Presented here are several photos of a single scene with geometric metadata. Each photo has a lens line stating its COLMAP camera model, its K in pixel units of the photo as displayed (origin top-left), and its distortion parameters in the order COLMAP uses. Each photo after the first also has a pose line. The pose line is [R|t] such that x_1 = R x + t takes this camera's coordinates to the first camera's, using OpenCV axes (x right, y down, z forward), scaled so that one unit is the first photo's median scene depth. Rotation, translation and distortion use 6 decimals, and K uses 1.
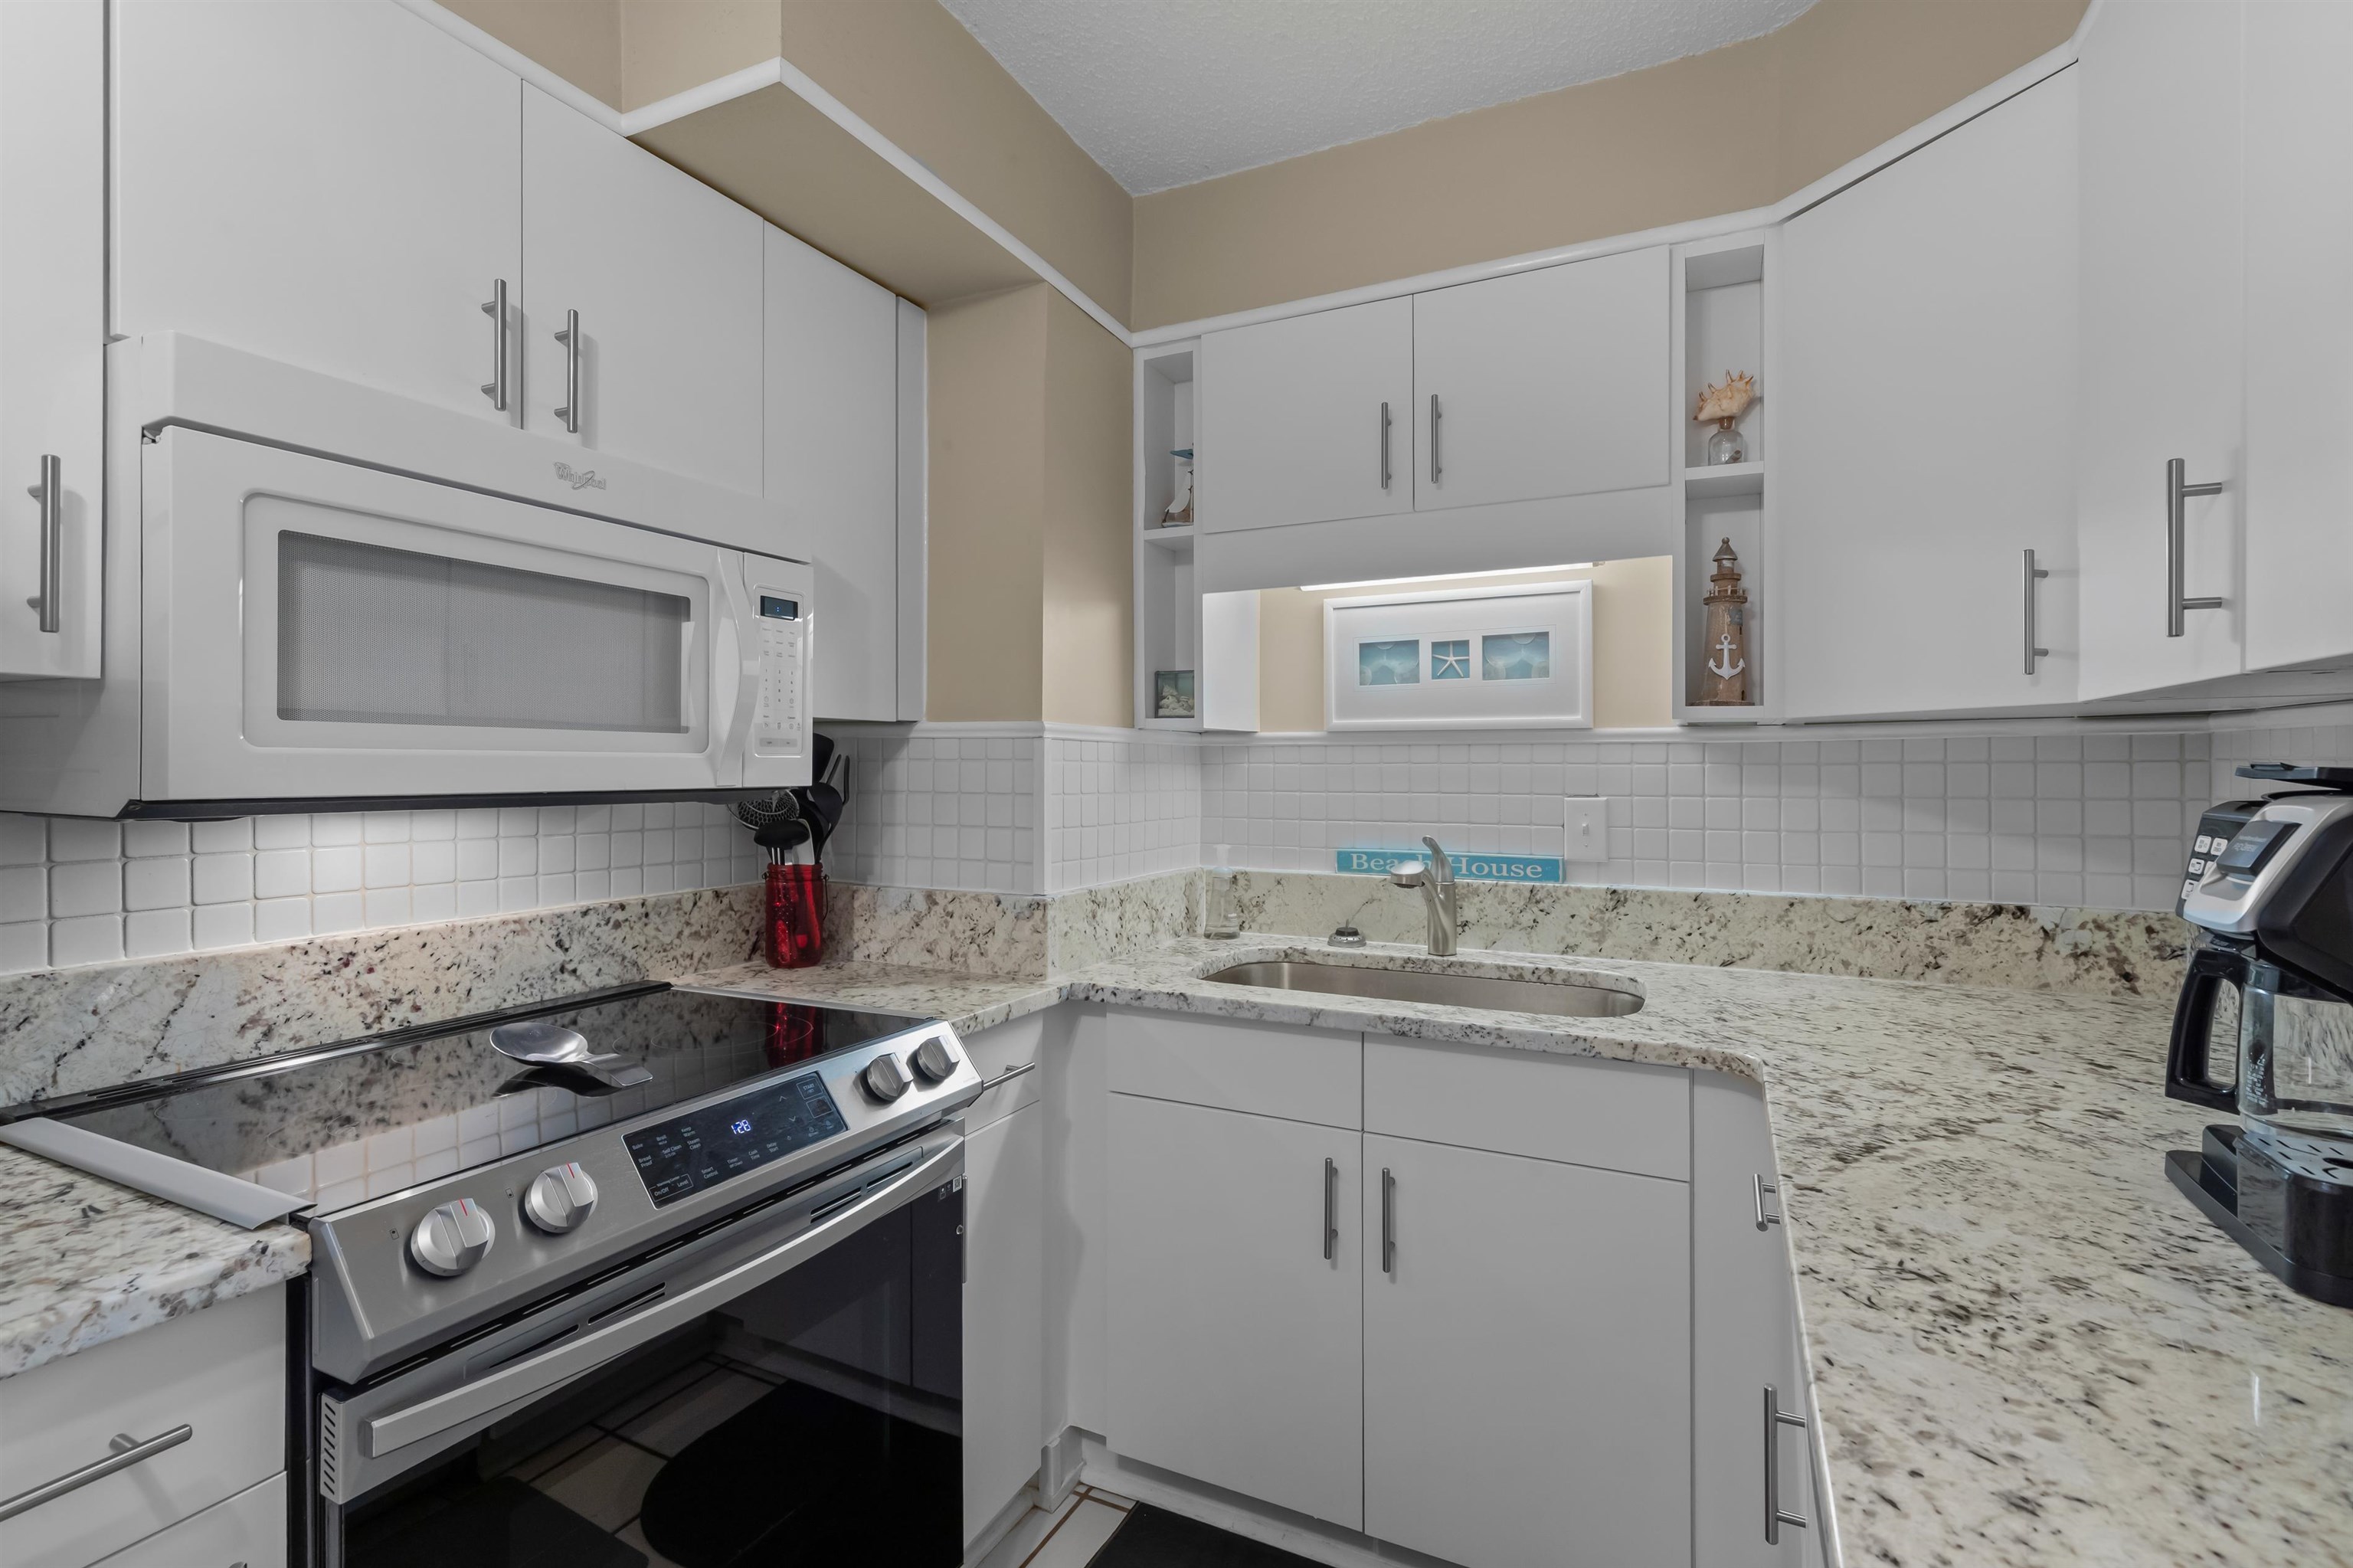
lens RADIAL K [[1089.2, 0, 1159.3], [0, 1089.2, 776.5], [0, 0, 1]] dist [0.002406, -0.000428]
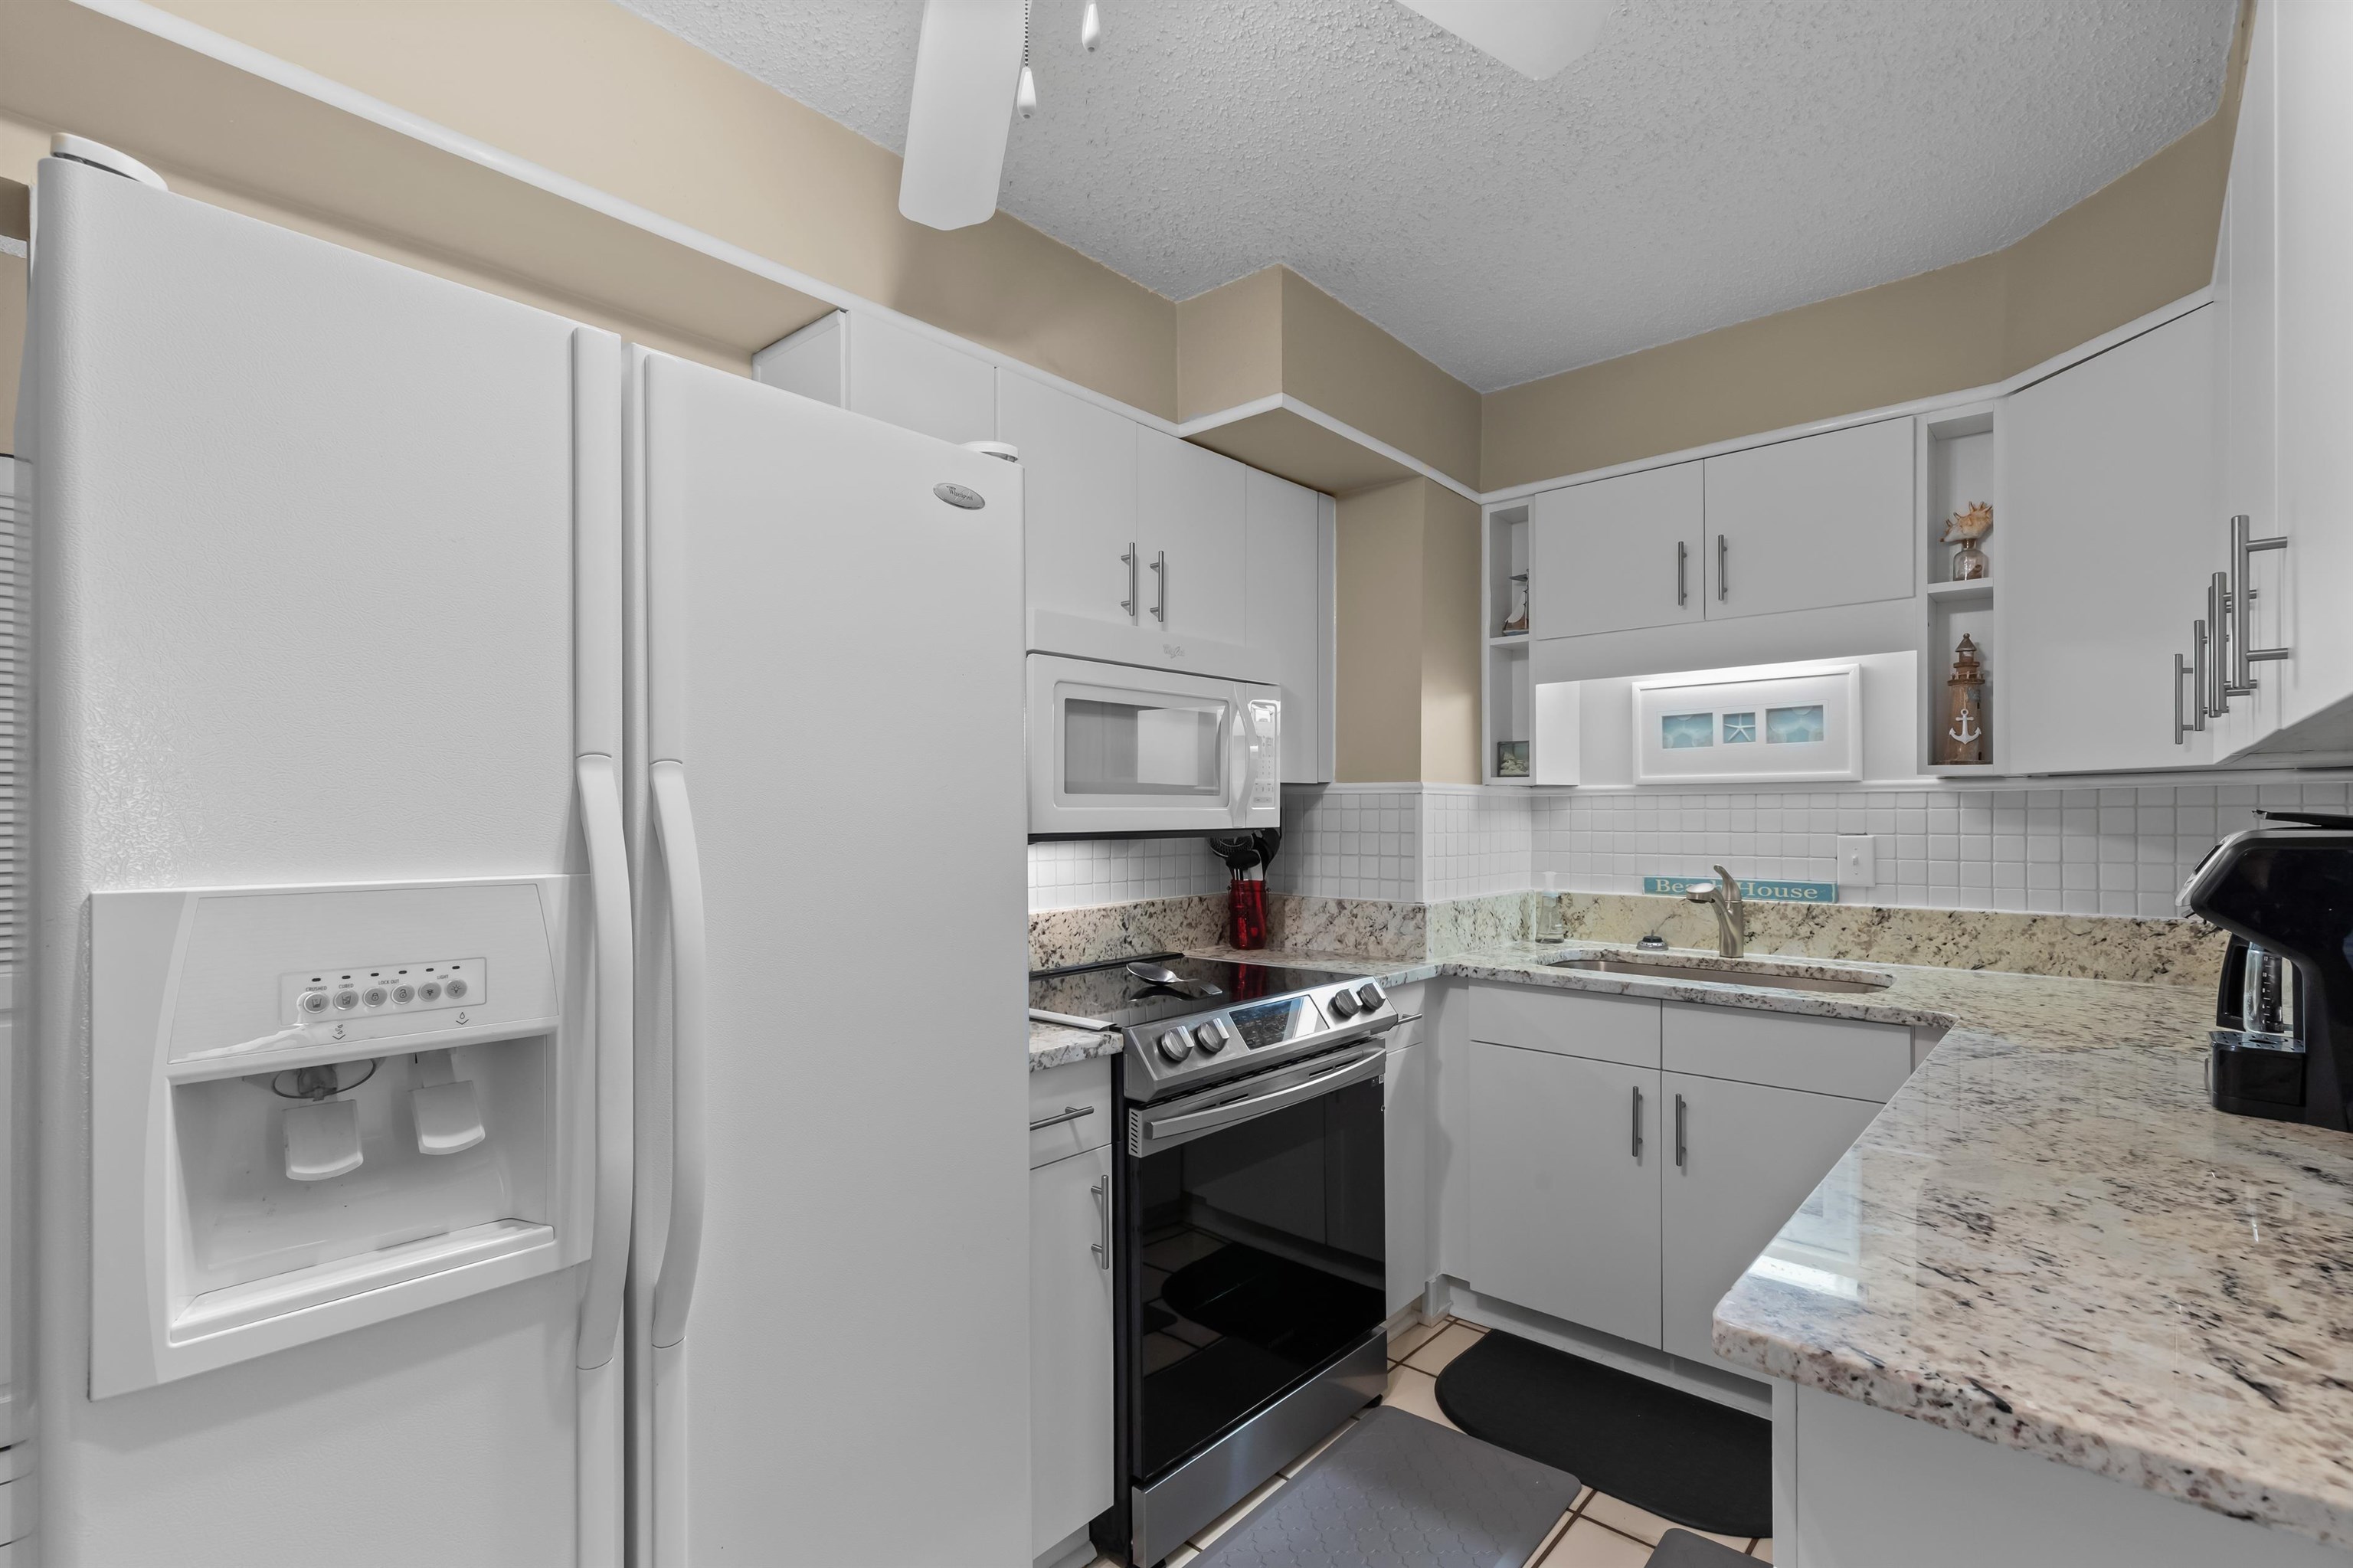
lens RADIAL K [[1069.0, 0, 1177.1], [0, 1069.0, 826.6], [0, 0, 1]] dist [0.001486, -0.000678]
pose [[0.966928, -0.002099, -0.255039, -0.058970], [0.003613, 0.999979, 0.005470, -0.000845], [0.255022, -0.006211, 0.966915, -0.443193]]
